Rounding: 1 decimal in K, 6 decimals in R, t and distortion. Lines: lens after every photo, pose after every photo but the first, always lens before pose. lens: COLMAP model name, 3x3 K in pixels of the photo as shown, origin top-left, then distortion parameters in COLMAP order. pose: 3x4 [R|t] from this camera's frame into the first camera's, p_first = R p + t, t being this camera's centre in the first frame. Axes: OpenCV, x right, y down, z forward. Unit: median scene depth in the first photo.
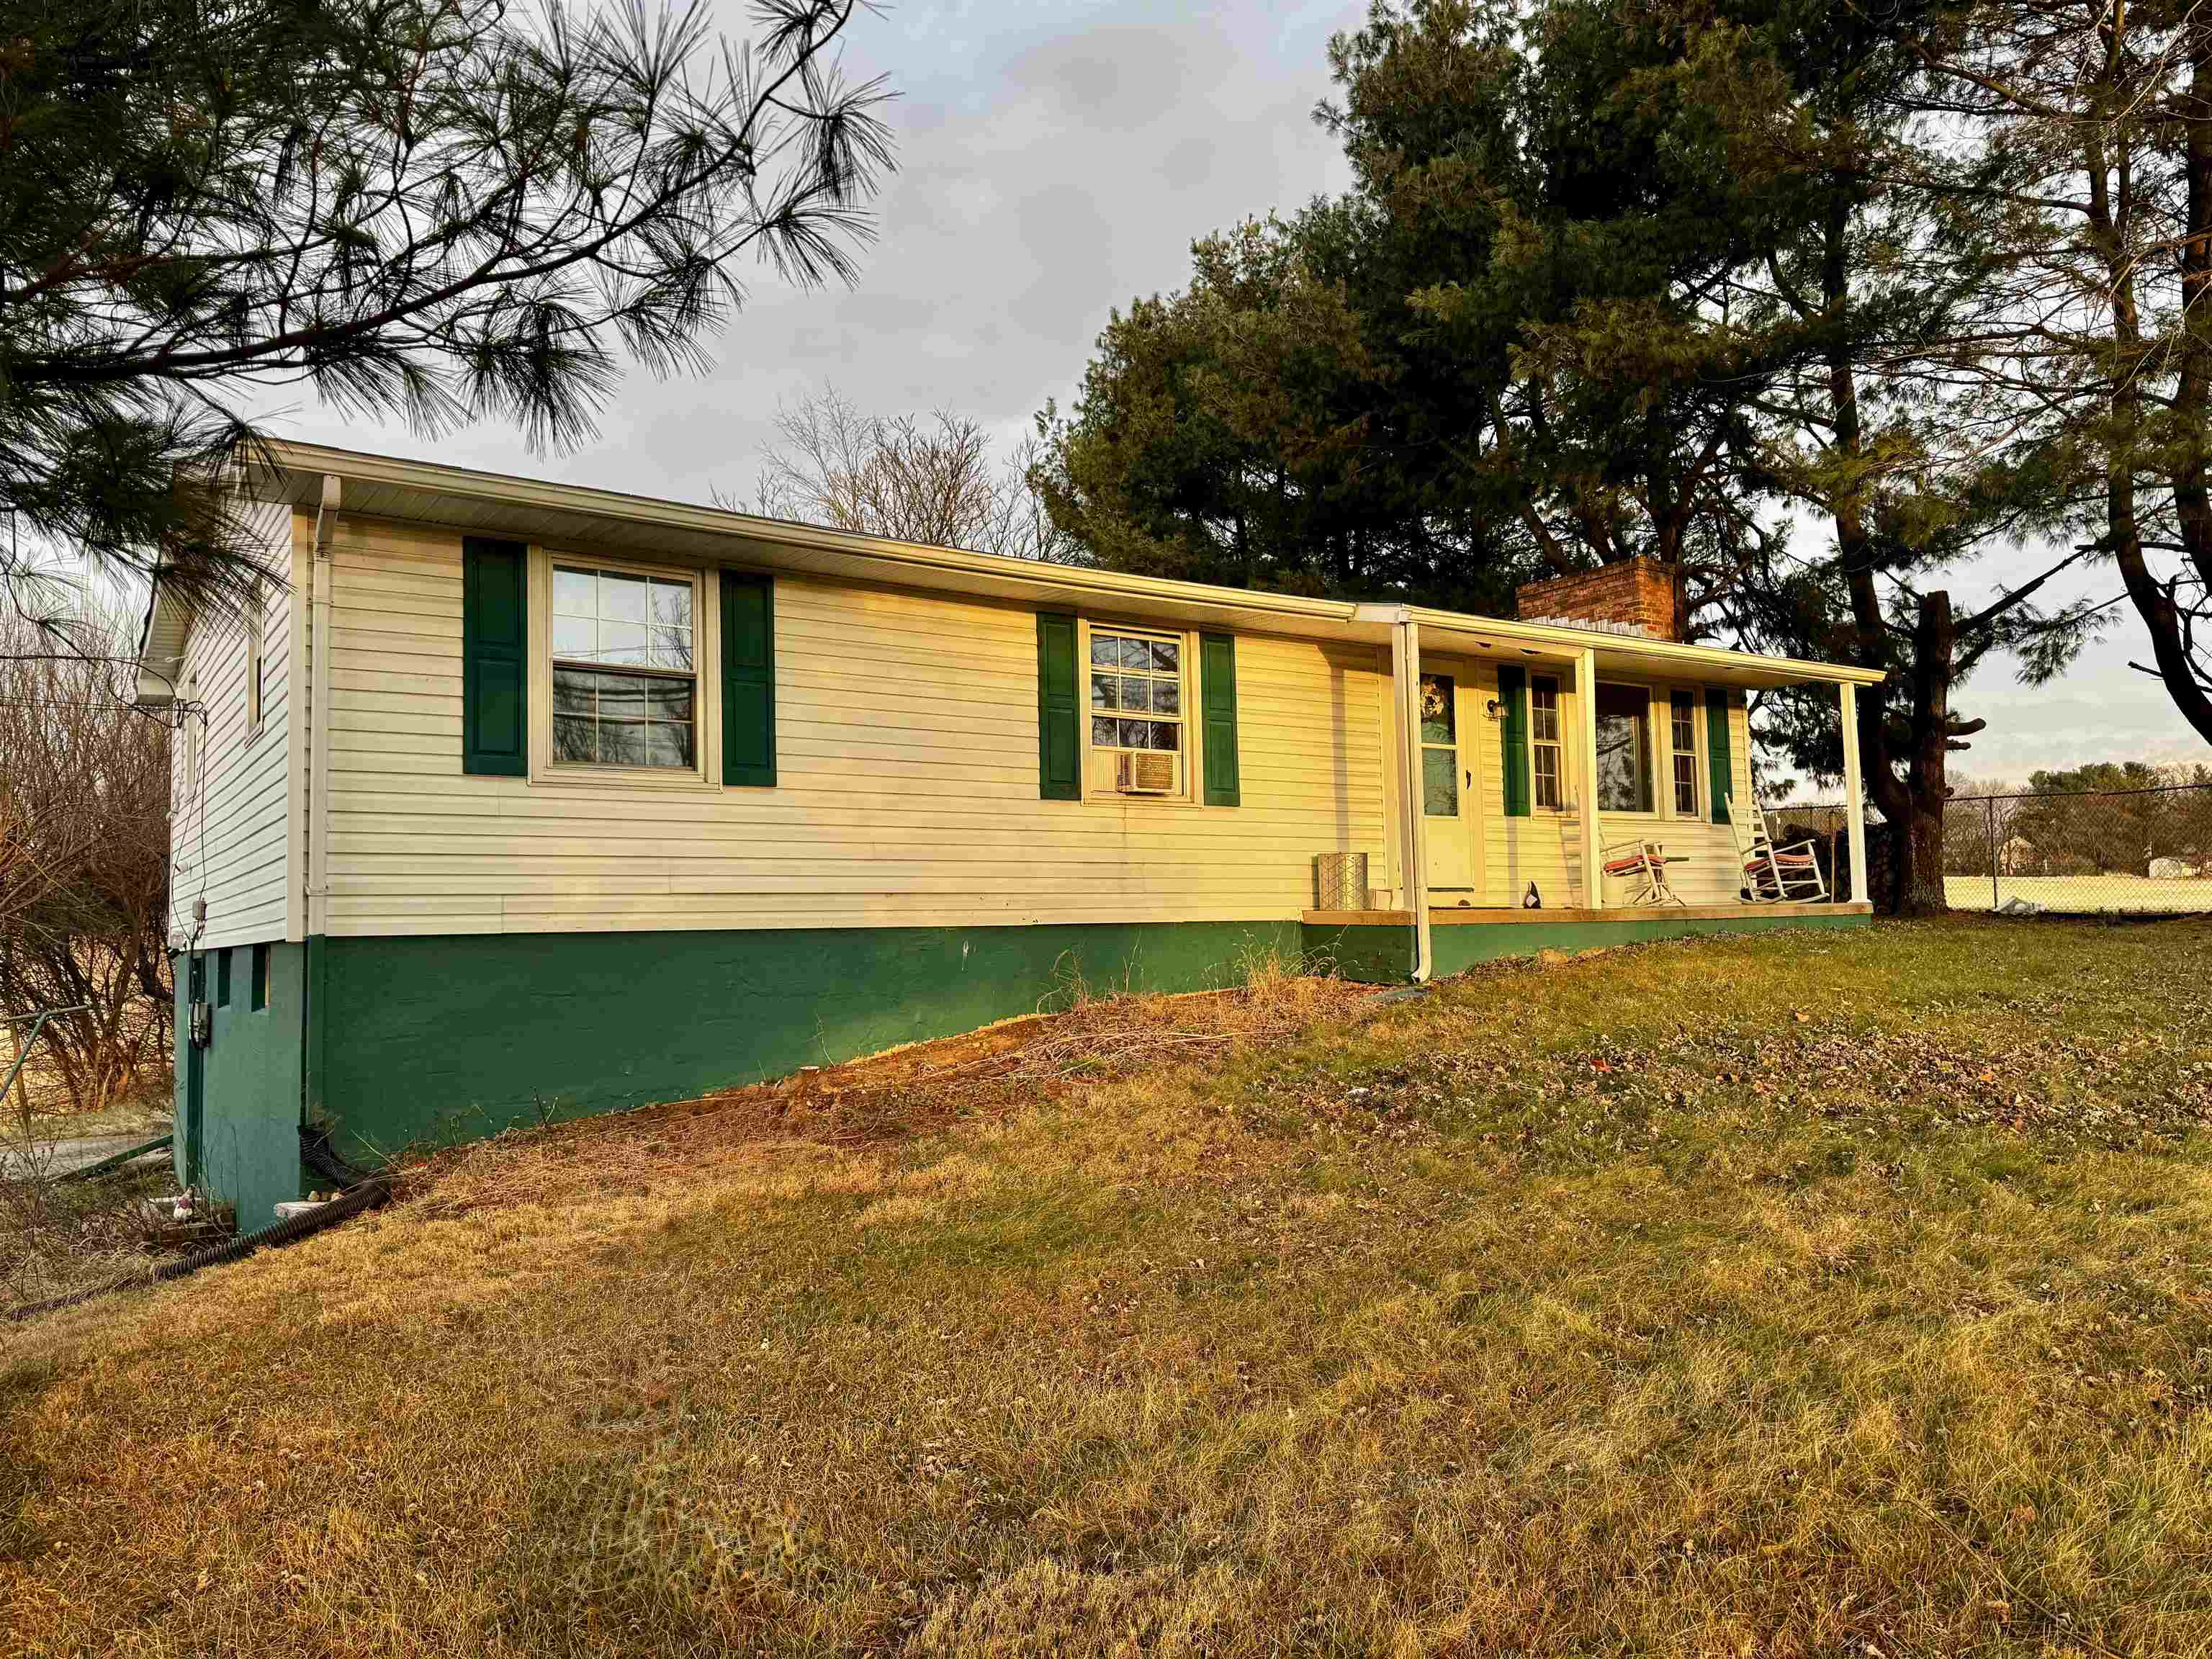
lens RADIAL K [[1592.0, 0, 1106.0], [0, 1592.0, 829.5], [0, 0, 1]] dist [0.001886, -0.000038]
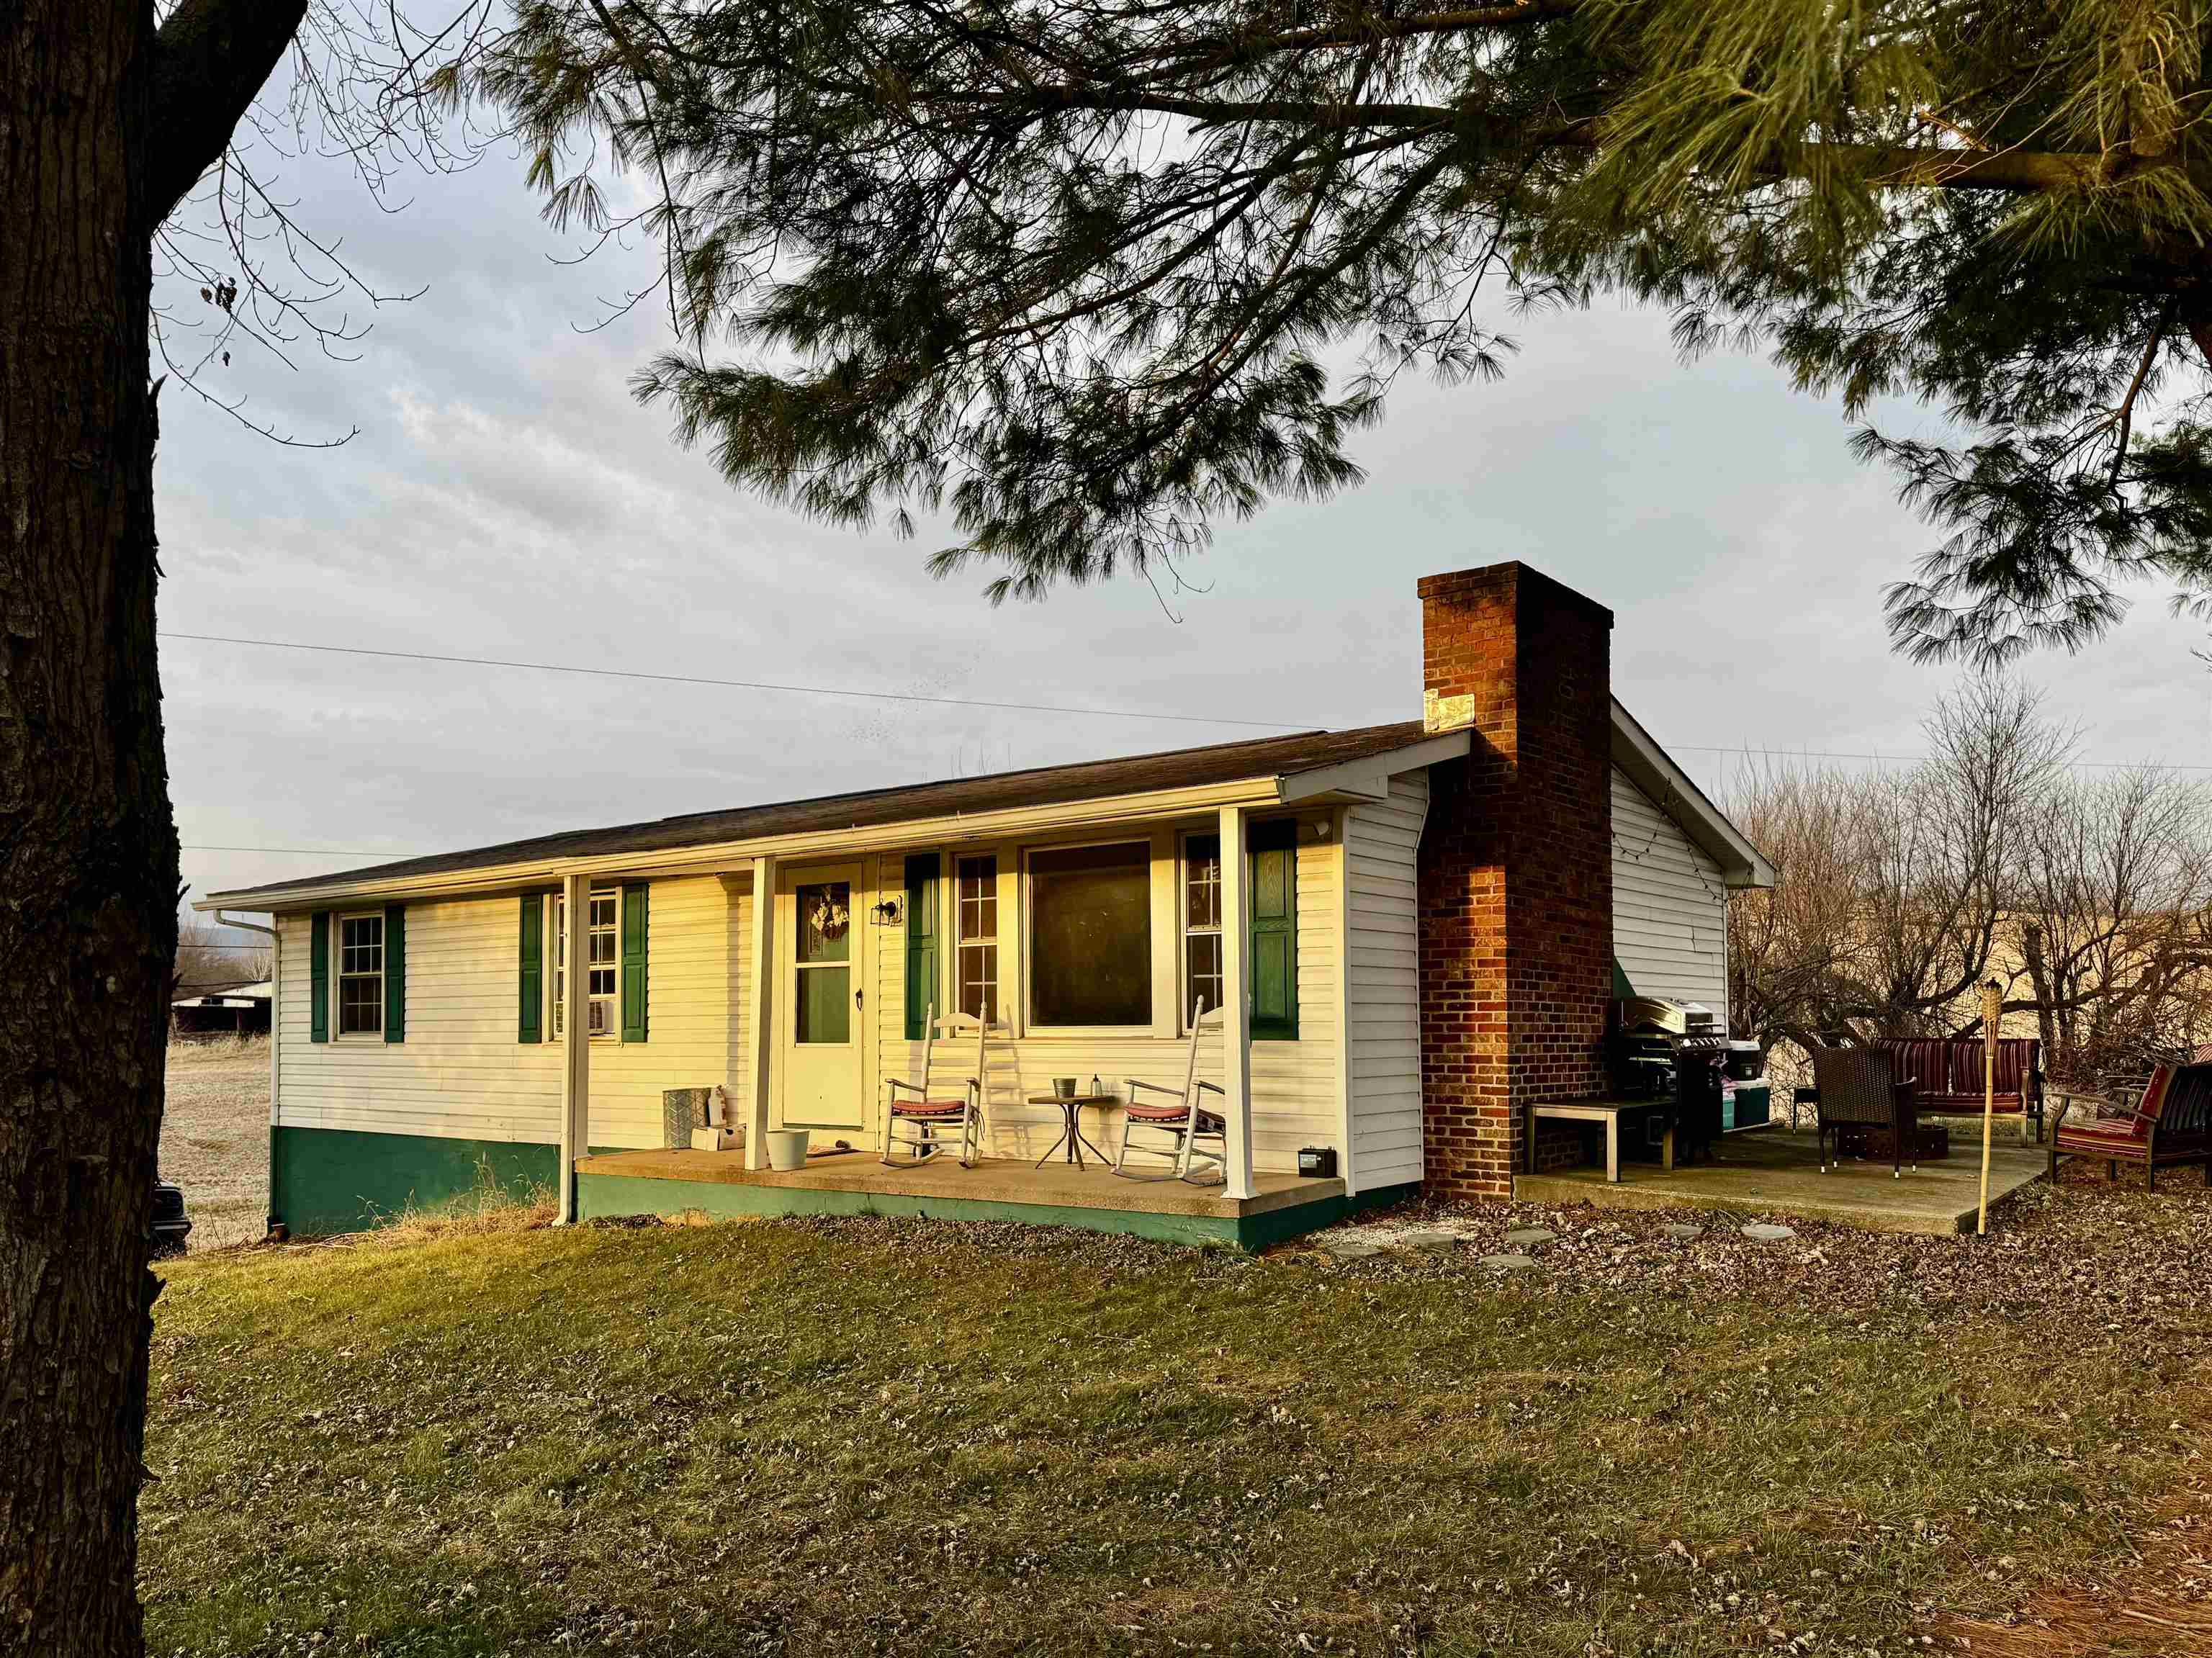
lens RADIAL K [[1591.9, 0, 1106.0], [0, 1591.9, 829.0], [0, 0, 1]] dist [0.001886, -0.000038]
pose [[0.310931, -0.098471, -0.945318, 1.155792], [0.069051, 0.994330, -0.080864, -0.046643], [0.947921, -0.040132, 0.315968, 0.907769]]
